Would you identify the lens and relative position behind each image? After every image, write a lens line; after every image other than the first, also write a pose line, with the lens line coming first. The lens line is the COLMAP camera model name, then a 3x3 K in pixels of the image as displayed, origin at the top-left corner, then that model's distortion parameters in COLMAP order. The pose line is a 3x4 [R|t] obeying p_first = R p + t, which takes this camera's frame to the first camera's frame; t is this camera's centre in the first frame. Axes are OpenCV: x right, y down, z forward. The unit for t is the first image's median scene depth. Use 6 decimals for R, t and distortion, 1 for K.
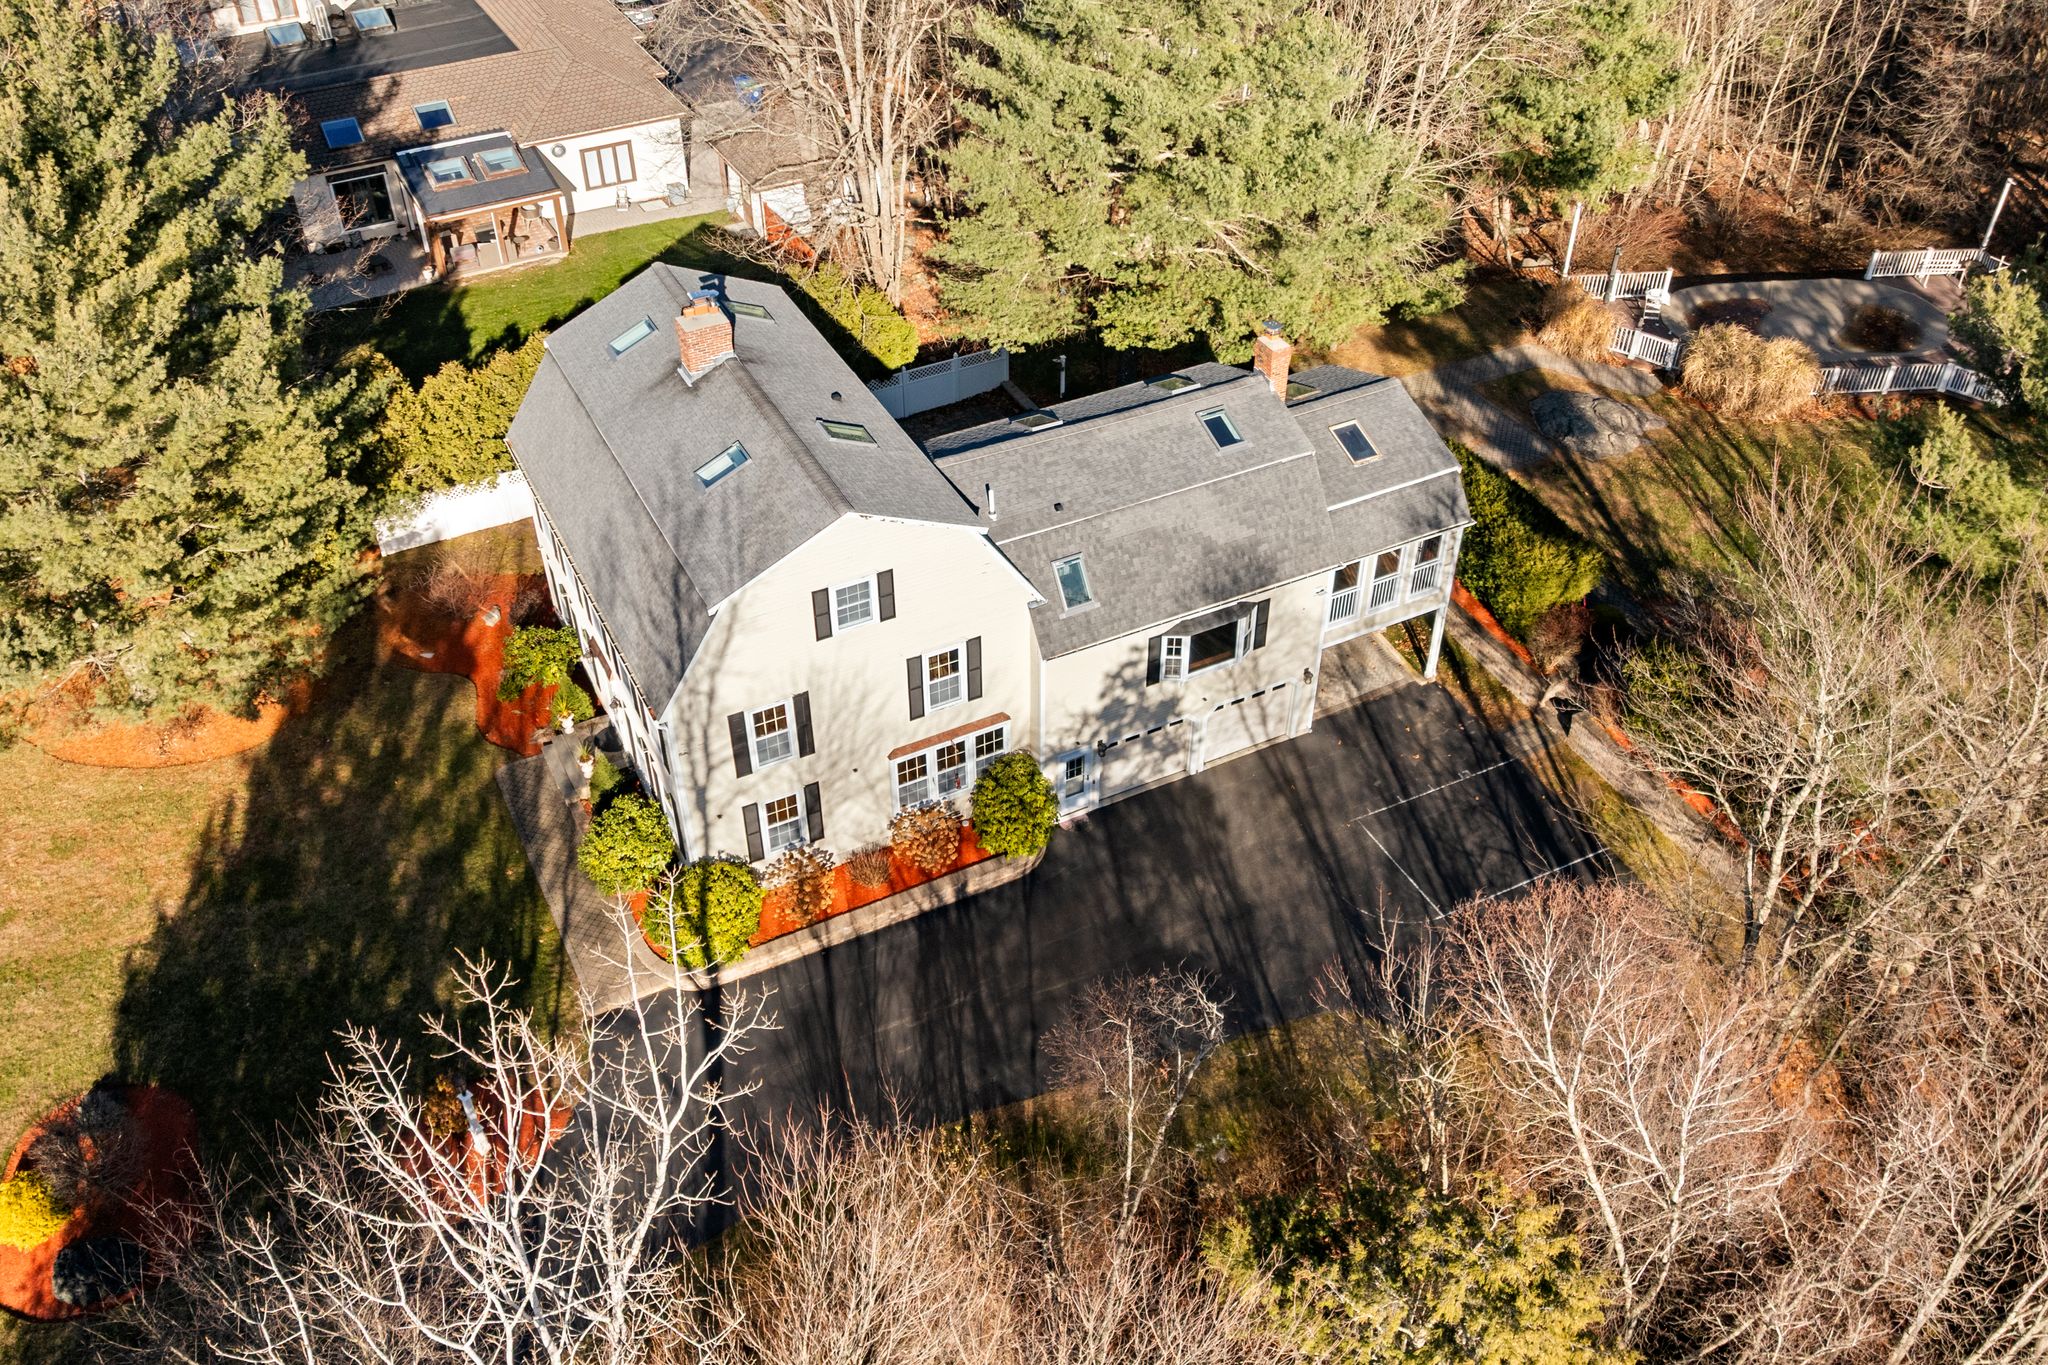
lens RADIAL K [[1687.2, 0, 1024.3], [0, 1687.2, 681.1], [0, 0, 1]] dist [-0.006717, -0.003498]
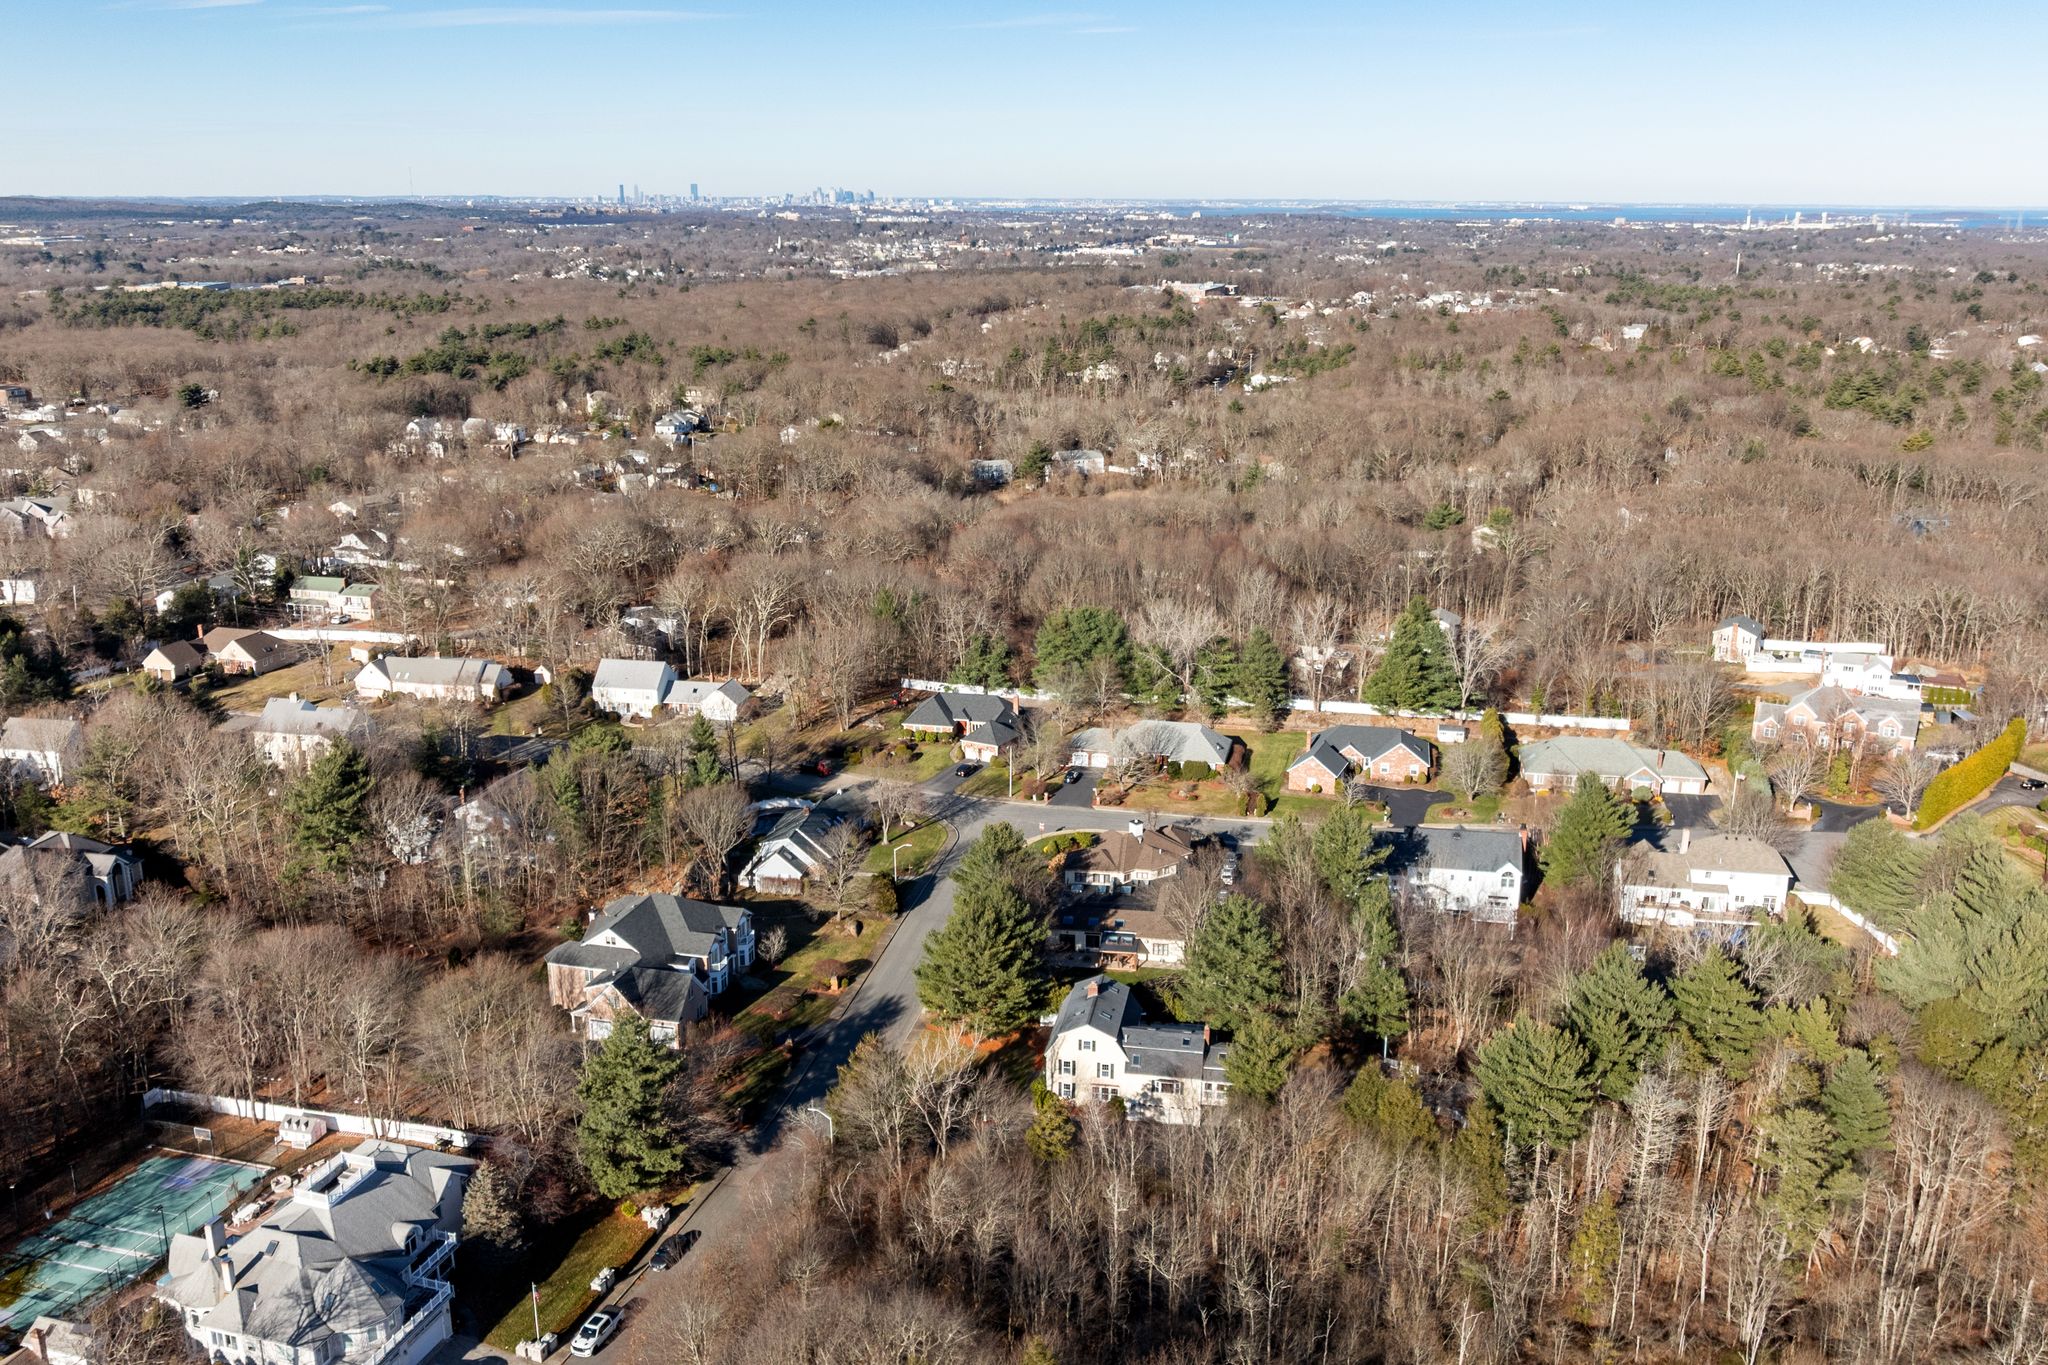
lens RADIAL K [[1687.2, 0, 1024.2], [0, 1687.2, 683.8], [0, 0, 1]] dist [-0.006717, -0.003498]
pose [[0.783309, 0.153459, -0.602393, 2.425773], [-0.386454, 0.879247, -0.278529, 0.444689], [0.486910, 0.450971, 0.748027, -3.086830]]
